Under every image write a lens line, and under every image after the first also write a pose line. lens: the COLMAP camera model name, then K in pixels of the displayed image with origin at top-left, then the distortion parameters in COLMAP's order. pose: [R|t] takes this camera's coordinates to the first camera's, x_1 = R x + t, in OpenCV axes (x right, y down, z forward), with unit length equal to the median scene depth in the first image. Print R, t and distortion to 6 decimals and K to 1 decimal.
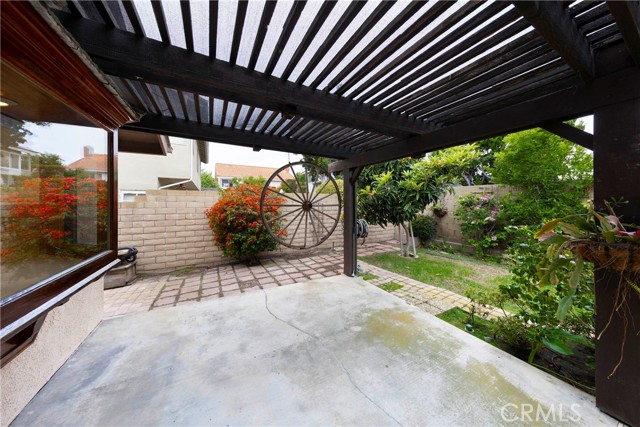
lens RADIAL K [[203.6, 0, 318.9], [0, 203.6, 202.6], [0, 0, 1]] dist [0.000155, 0.000004]
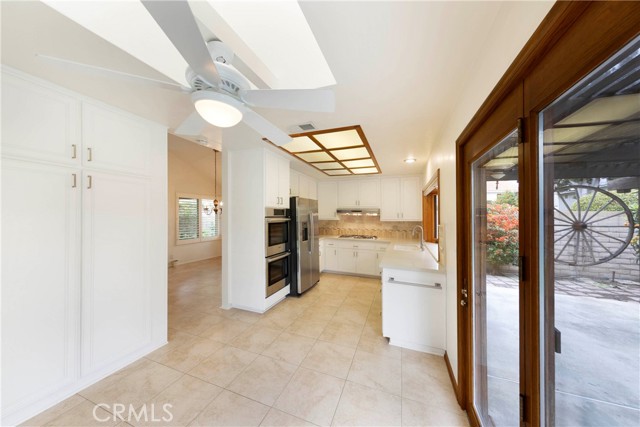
lens RADIAL K [[209.0, 0, 320.0], [0, 209.0, 213.5], [0, 0, 1]] dist [0.000106, -0.000006]
pose [[0.654370, -0.002624, -0.756170, -0.106587], [-0.008506, 0.999905, -0.010831, -0.023629], [0.756126, 0.013519, 0.654286, -0.683792]]
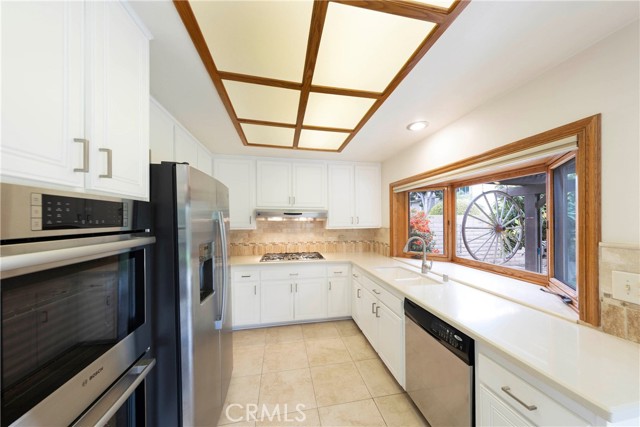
lens RADIAL K [[212.8, 0, 323.1], [0, 212.8, 221.9], [0, 0, 1]] dist [0.000049, 0.000059]
pose [[0.956044, -0.000234, -0.293224, -0.577307], [0.002016, 0.999981, 0.005774, -0.028270], [0.293218, -0.006111, 0.956026, -0.391224]]
